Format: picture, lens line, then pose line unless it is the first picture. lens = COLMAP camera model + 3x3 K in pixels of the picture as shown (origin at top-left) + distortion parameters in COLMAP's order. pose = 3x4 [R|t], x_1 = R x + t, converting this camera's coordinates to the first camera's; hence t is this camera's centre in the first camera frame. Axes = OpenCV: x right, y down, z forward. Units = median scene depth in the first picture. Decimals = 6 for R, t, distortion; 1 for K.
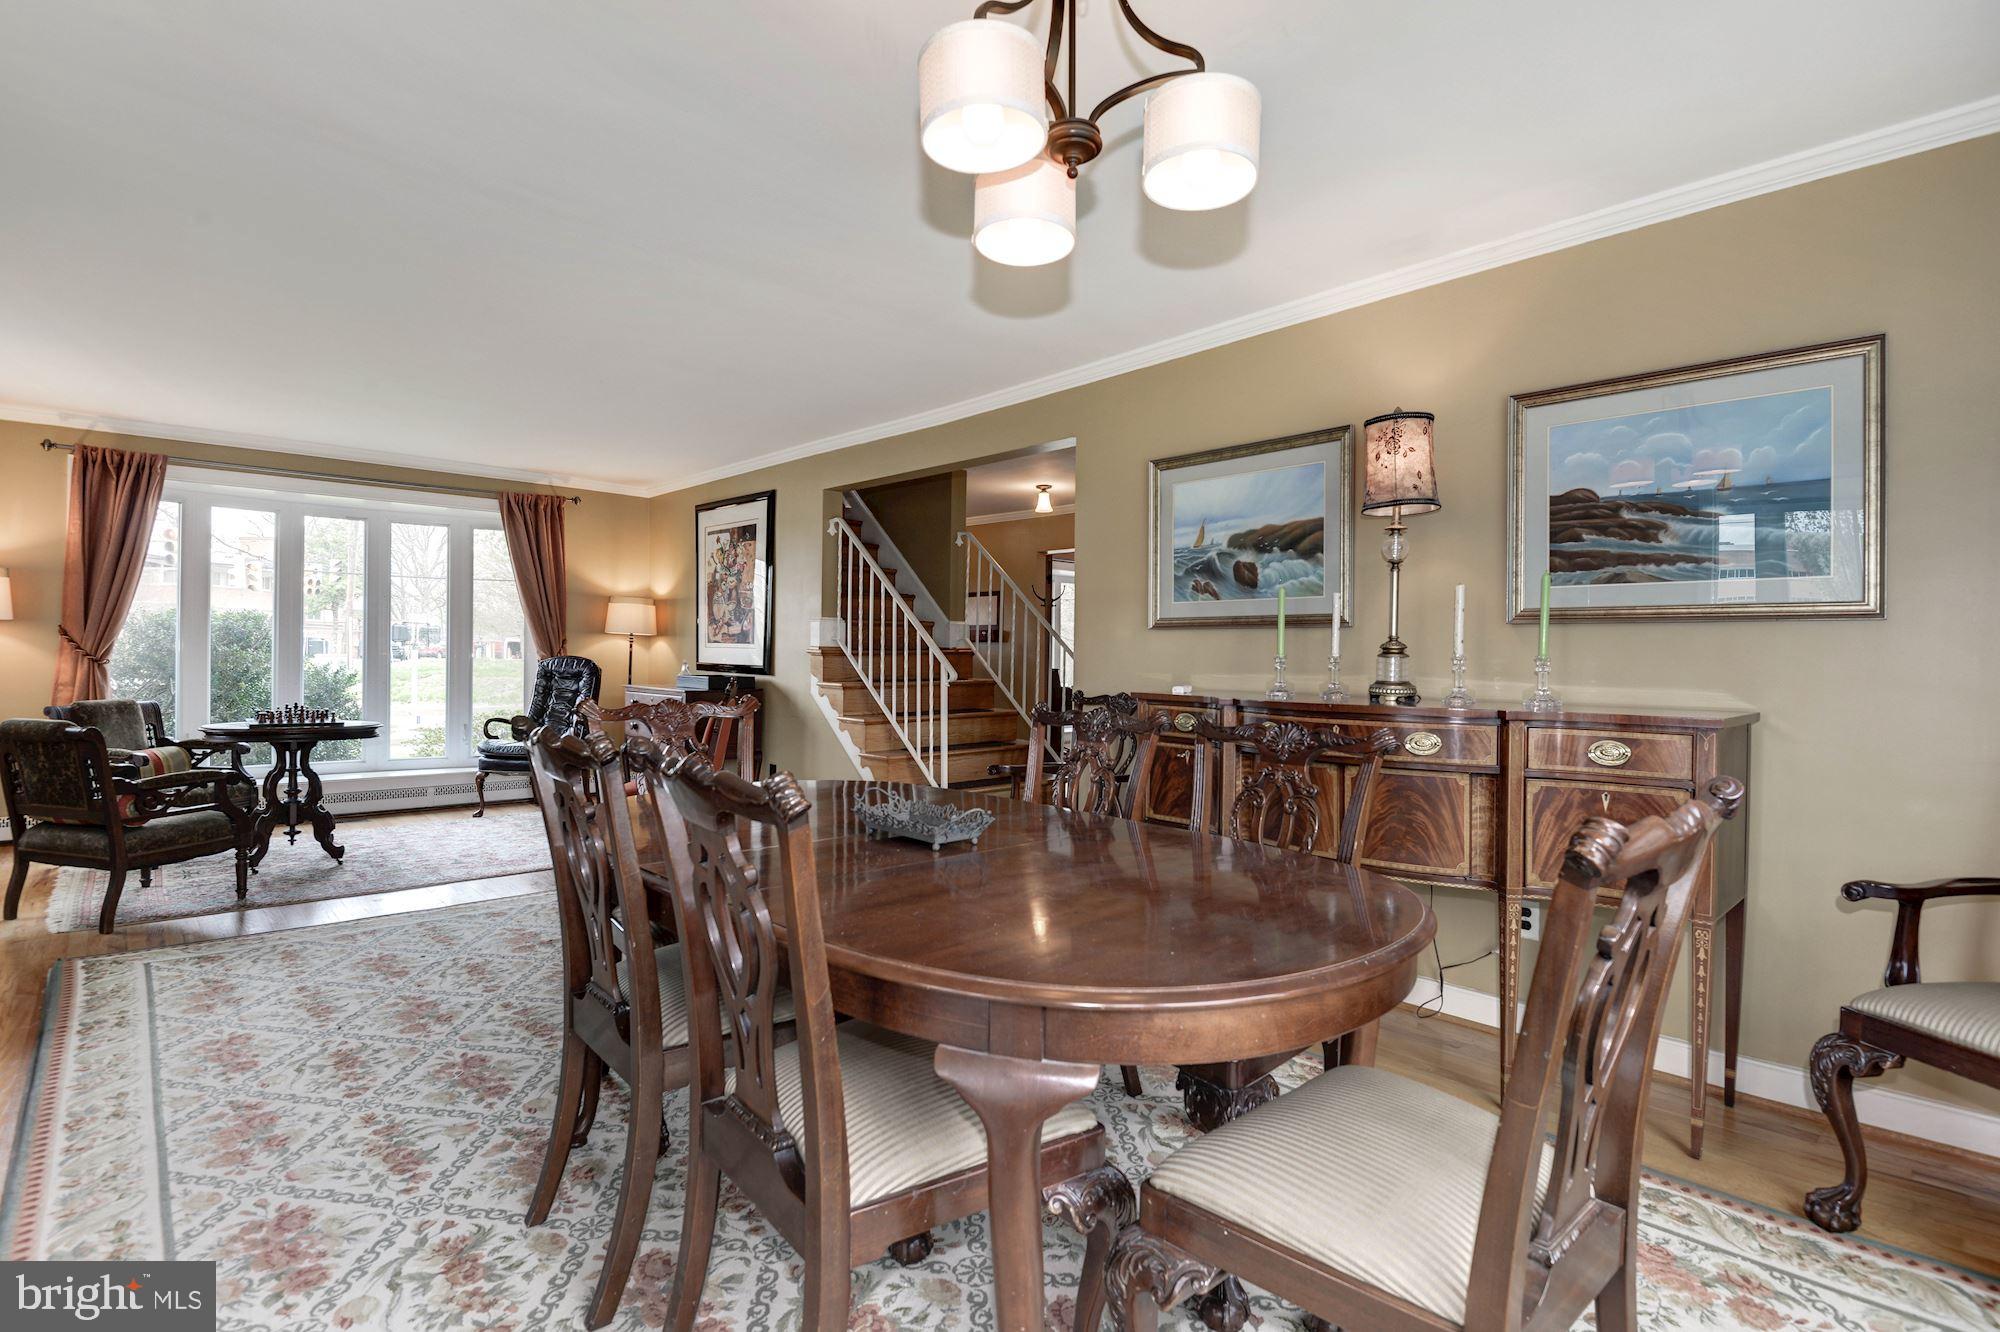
lens RADIAL K [[985.5, 0, 994.2], [0, 985.5, 661.9], [0, 0, 1]] dist [-0.000257, -0.004159]
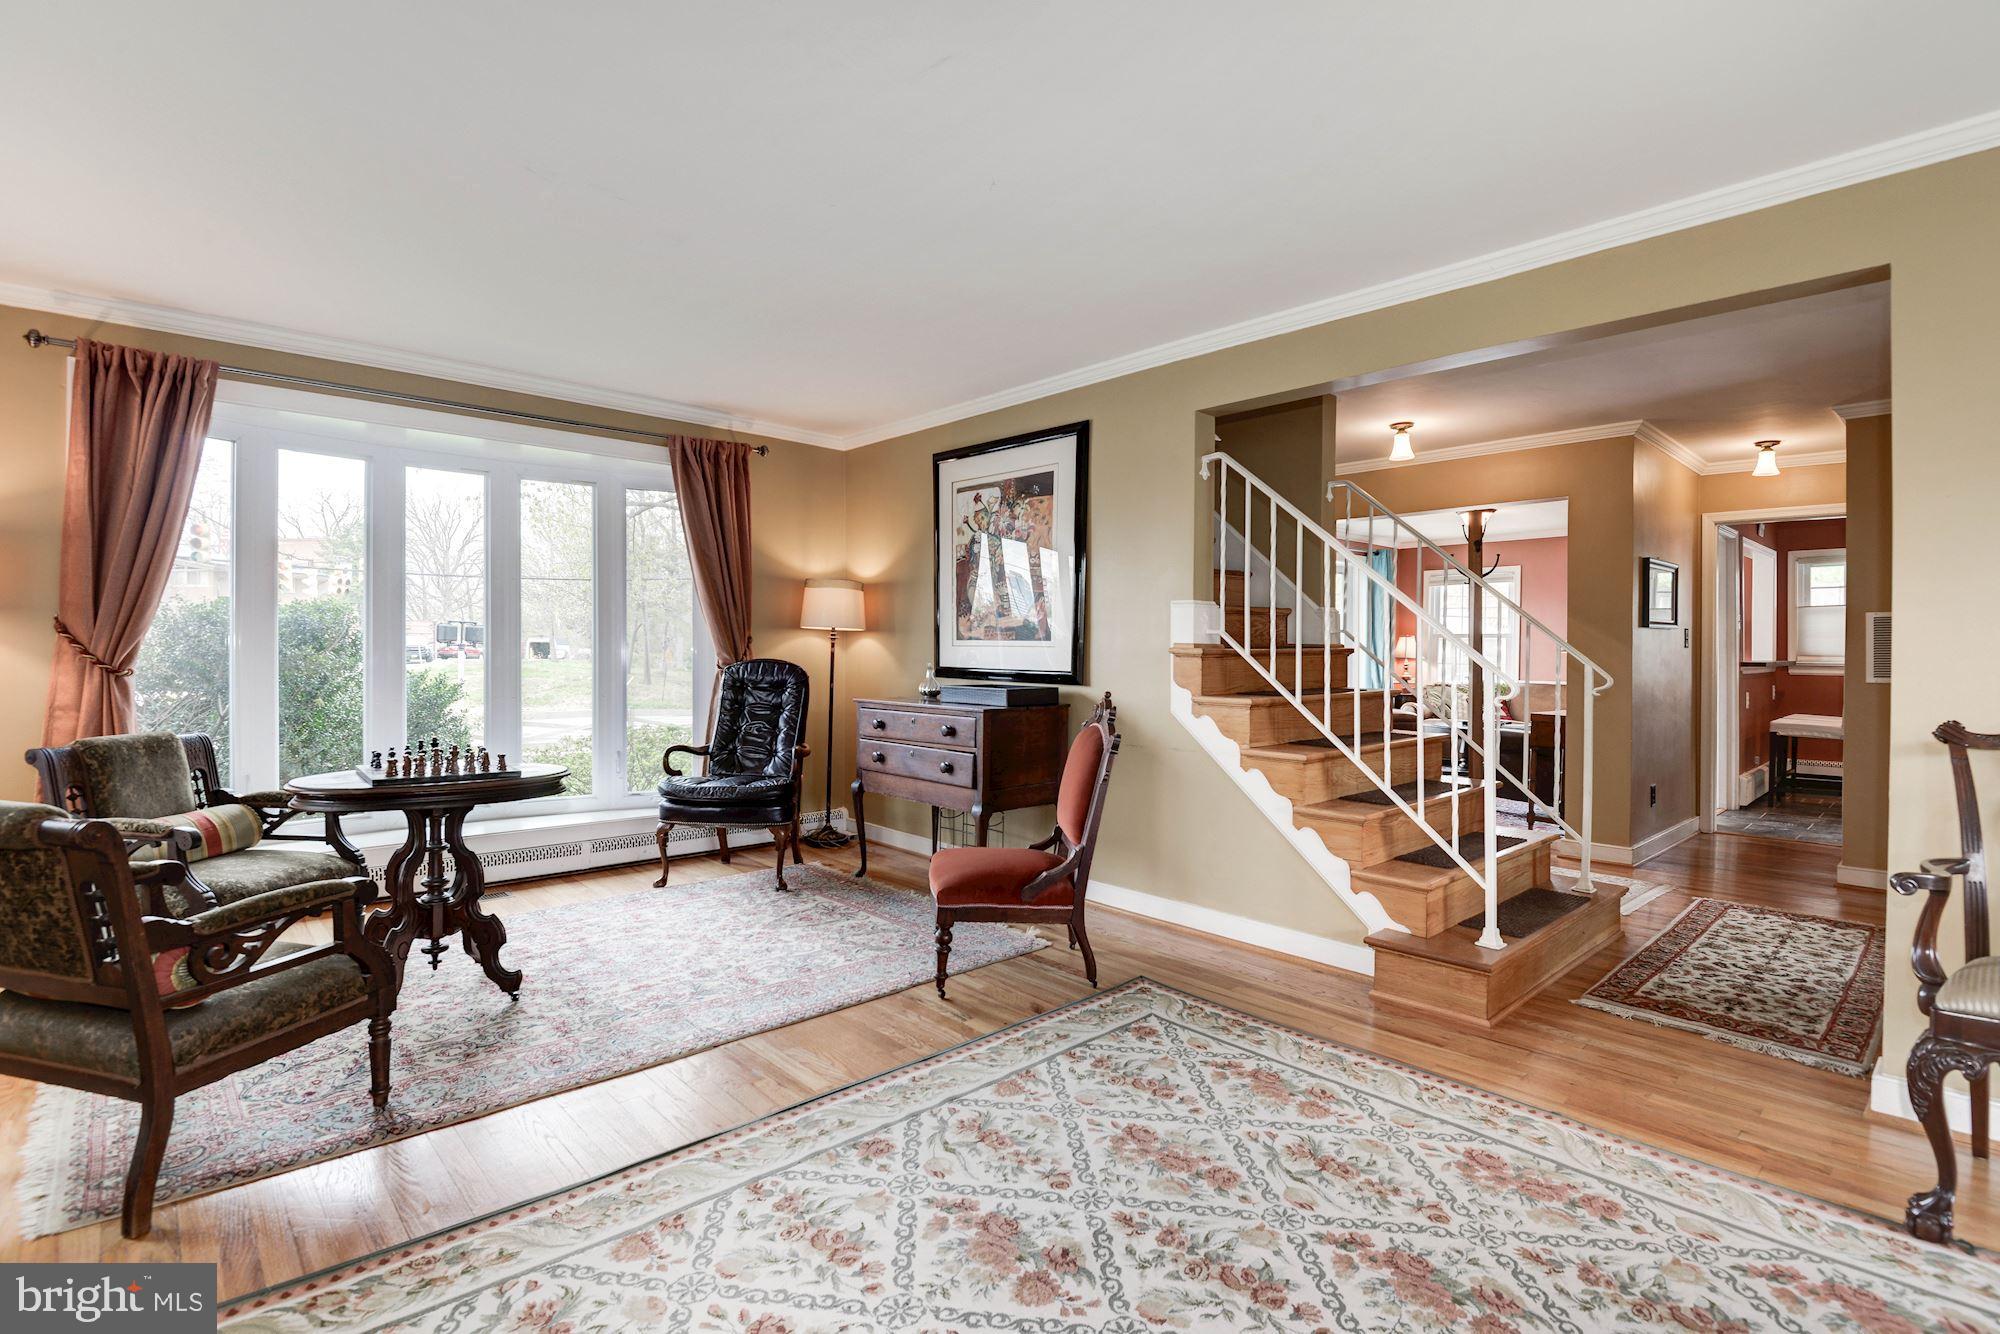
lens RADIAL K [[936.0, 0, 1008.9], [0, 936.0, 676.6], [0, 0, 1]] dist [-0.007617, -0.007205]
pose [[0.999791, -0.005074, 0.019813, -0.281129], [0.004744, 0.999849, 0.016691, -0.004363], [-0.019895, -0.016594, 0.999664, 0.317541]]
